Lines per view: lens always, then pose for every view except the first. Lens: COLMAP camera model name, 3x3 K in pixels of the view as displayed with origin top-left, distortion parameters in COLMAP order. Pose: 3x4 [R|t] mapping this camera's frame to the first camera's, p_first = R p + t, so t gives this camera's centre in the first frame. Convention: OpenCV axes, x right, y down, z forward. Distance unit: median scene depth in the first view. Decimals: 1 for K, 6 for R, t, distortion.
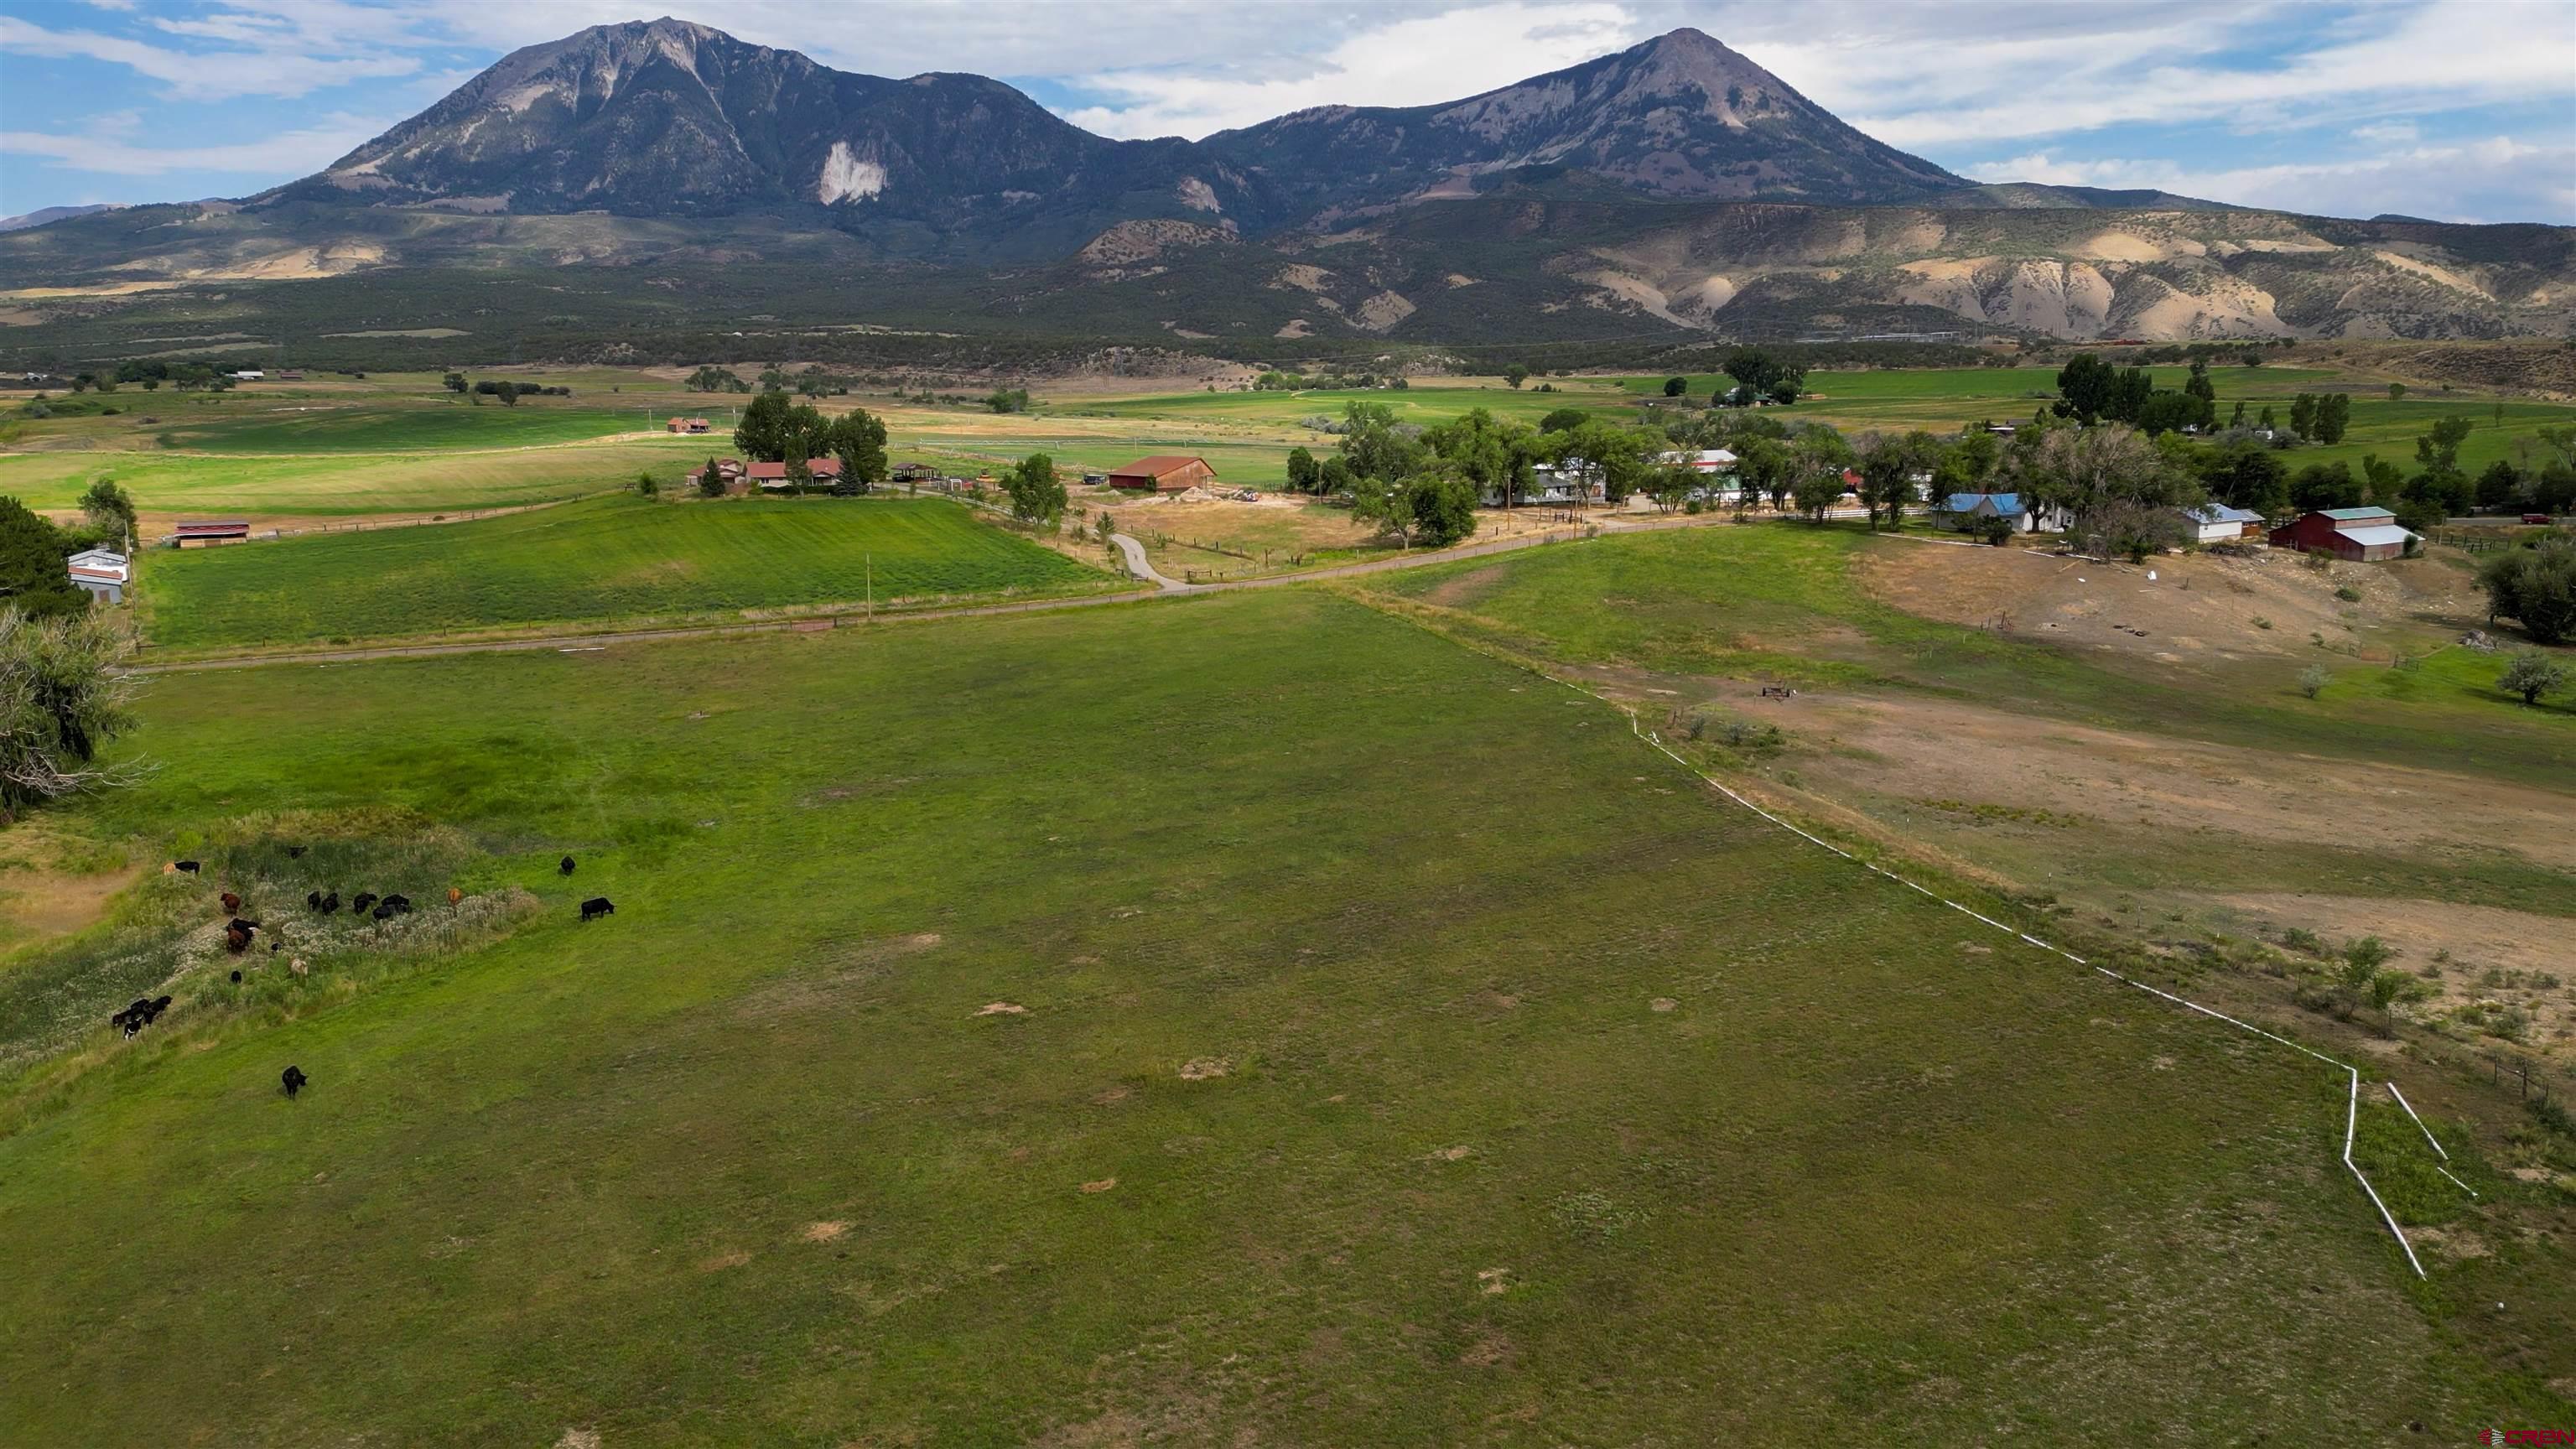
lens RADIAL K [[1872.8, 0, 1302.3], [0, 1872.8, 723.3], [0, 0, 1]] dist [0.082123, -0.084162]
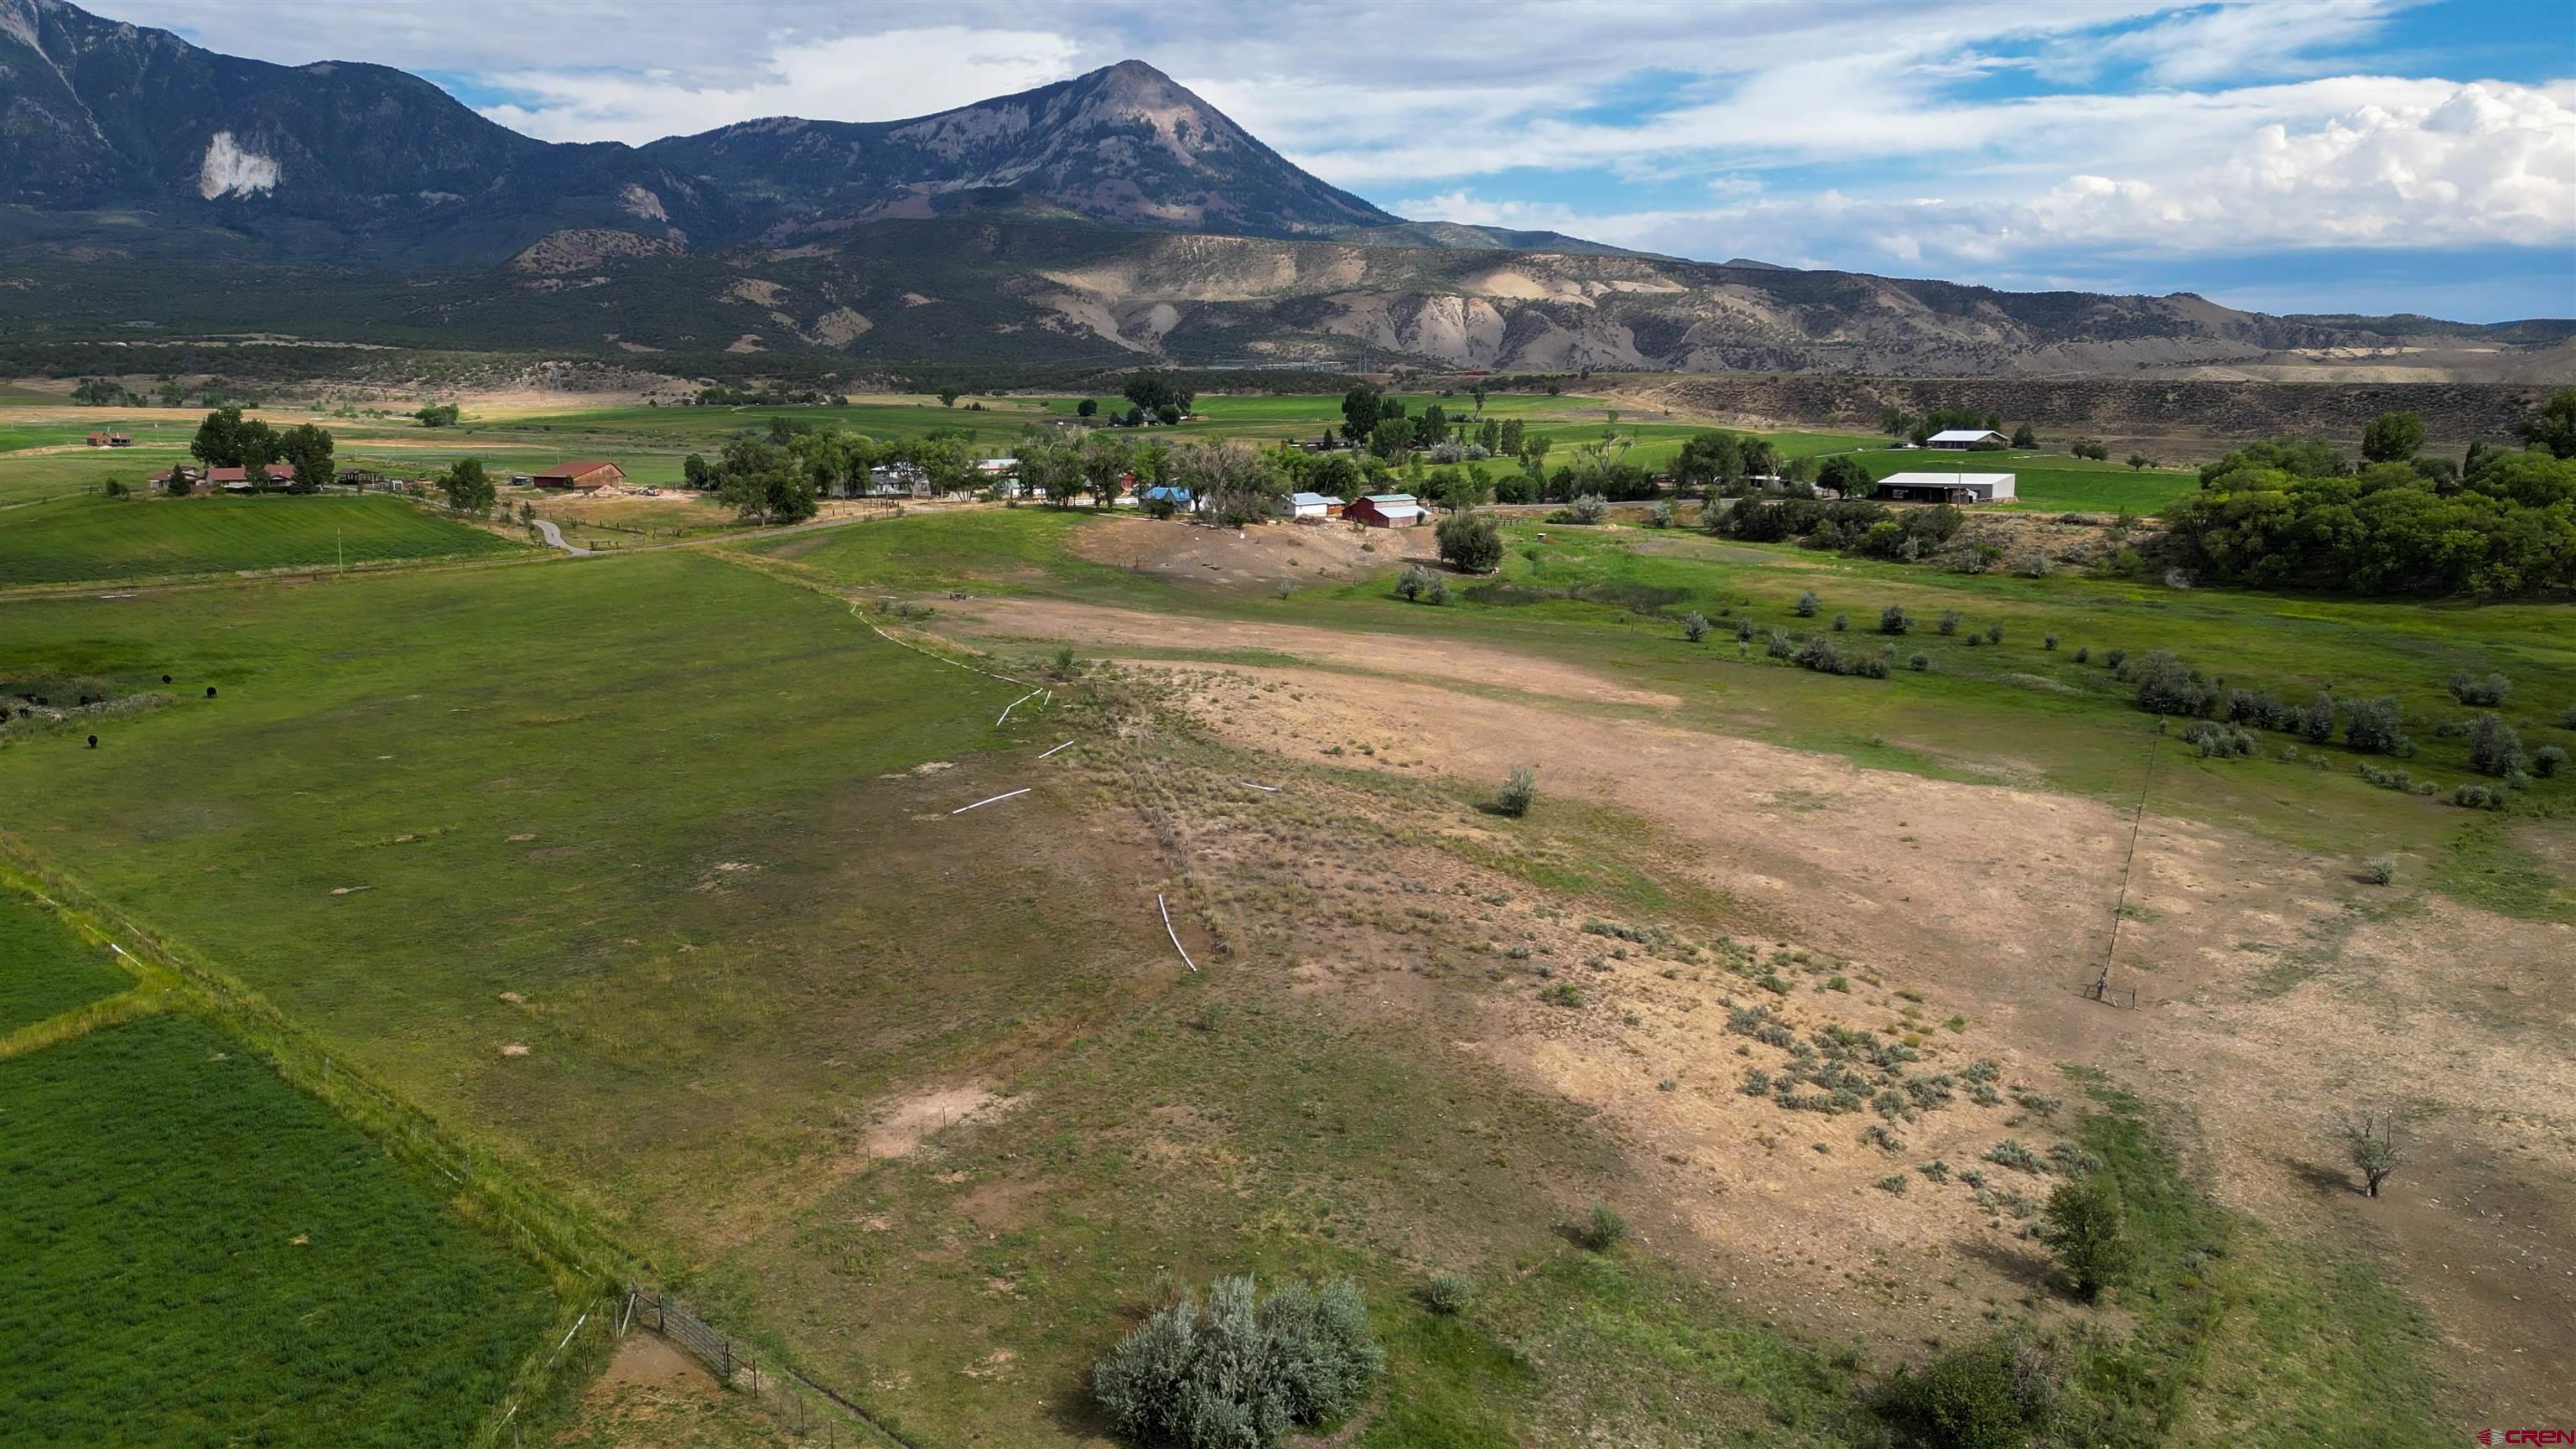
lens RADIAL K [[1843.0, 0, 1256.8], [0, 1843.0, 717.6], [0, 0, 1]] dist [0.075295, -0.051979]
pose [[0.967418, -0.039635, 0.250064, 0.015377], [0.041967, 0.999111, -0.004000, 0.017389], [-0.249683, 0.014364, 0.968221, -0.104934]]
